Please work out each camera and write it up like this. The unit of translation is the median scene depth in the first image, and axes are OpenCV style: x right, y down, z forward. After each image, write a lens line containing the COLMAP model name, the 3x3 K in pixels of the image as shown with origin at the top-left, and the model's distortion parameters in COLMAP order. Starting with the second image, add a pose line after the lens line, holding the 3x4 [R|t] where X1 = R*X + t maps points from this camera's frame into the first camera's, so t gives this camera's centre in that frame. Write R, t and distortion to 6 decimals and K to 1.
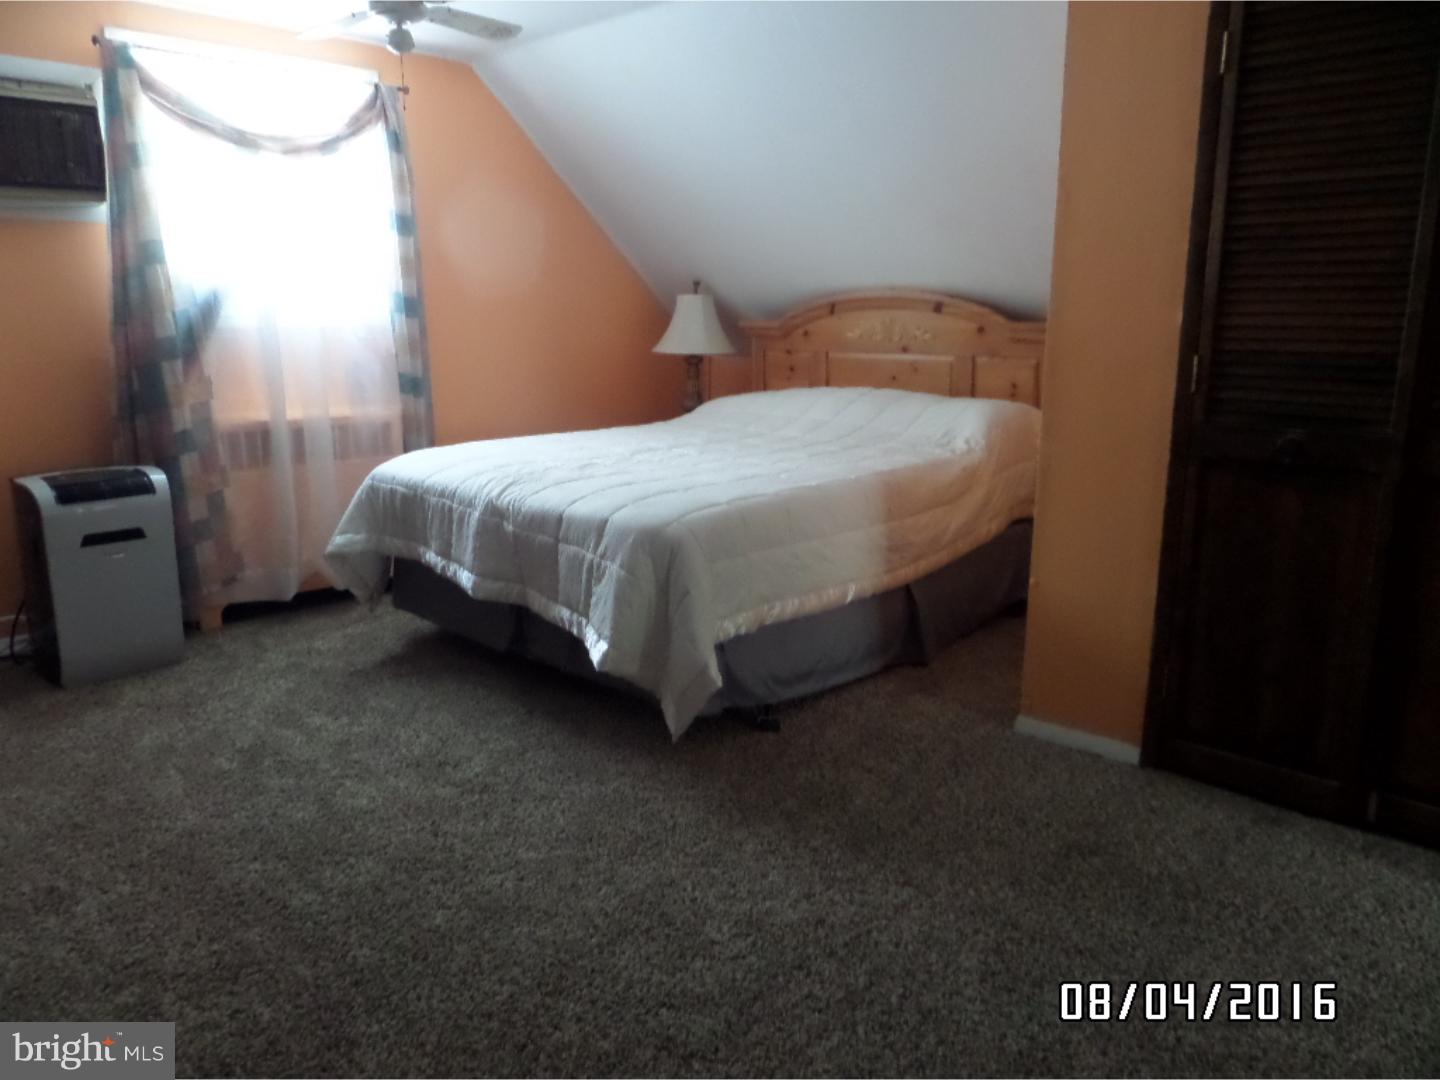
lens RADIAL K [[1048.0, 0, 715.3], [0, 1048.0, 542.6], [0, 0, 1]] dist [-0.009808, -0.012238]
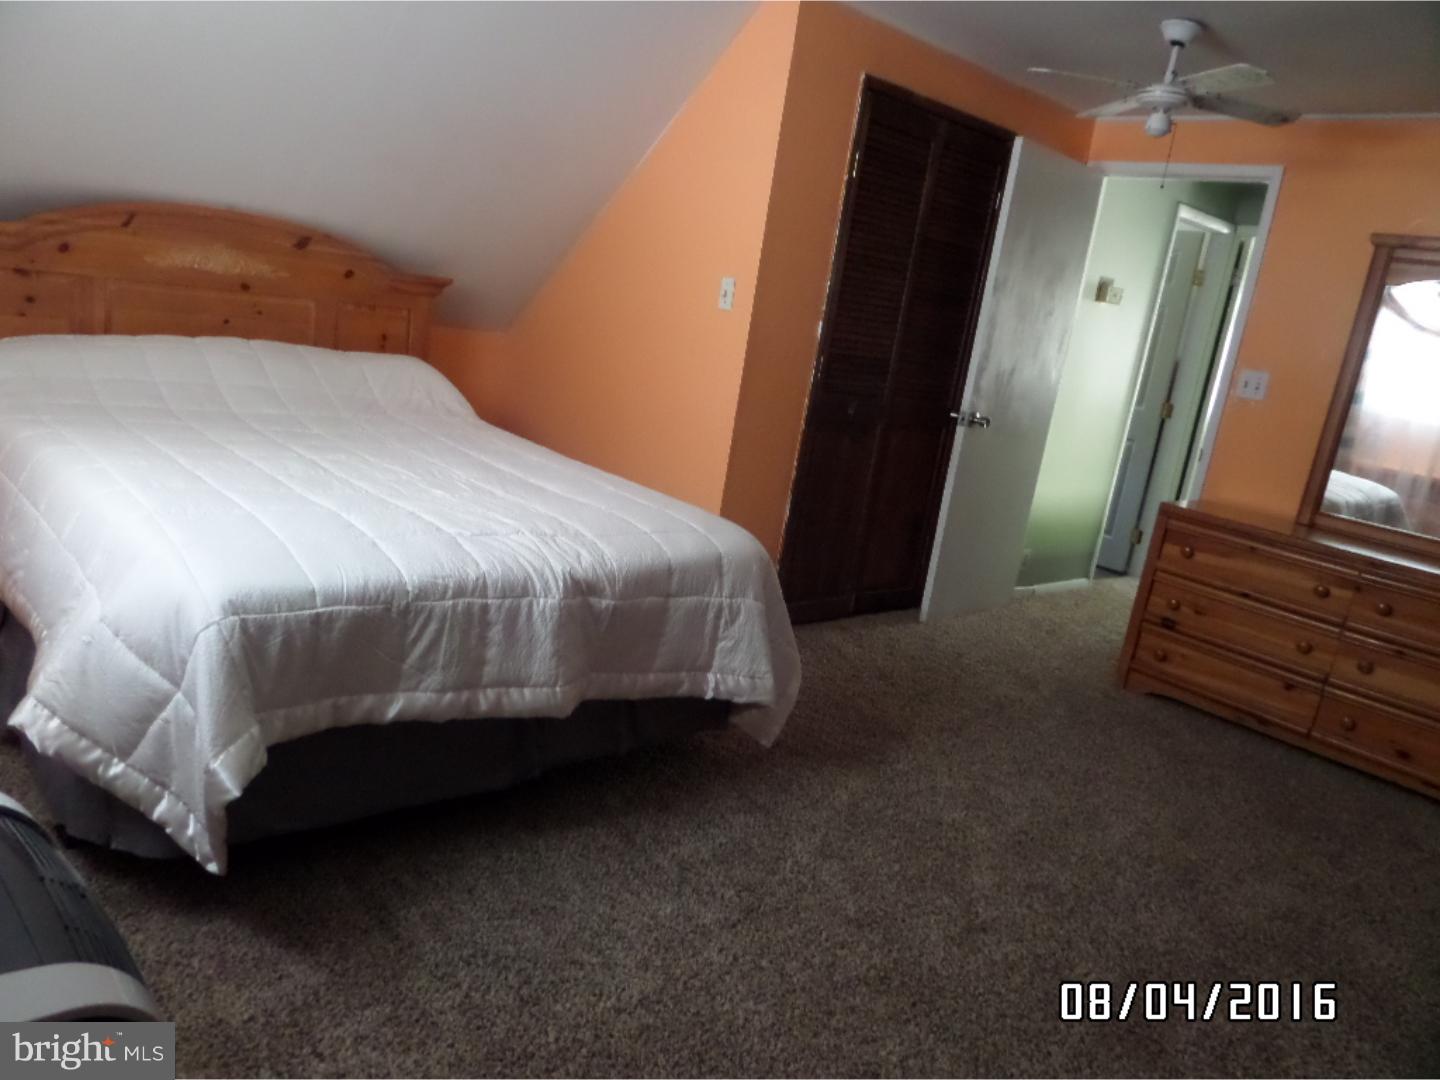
lens RADIAL K [[1048.0, 0, 716.6], [0, 1048.0, 537.2], [0, 0, 1]] dist [-0.009808, -0.012238]
pose [[0.064883, -0.221146, 0.973080, -0.886470], [0.063741, 0.974062, 0.217119, -0.211796], [-0.995855, 0.047938, 0.077296, 0.835685]]
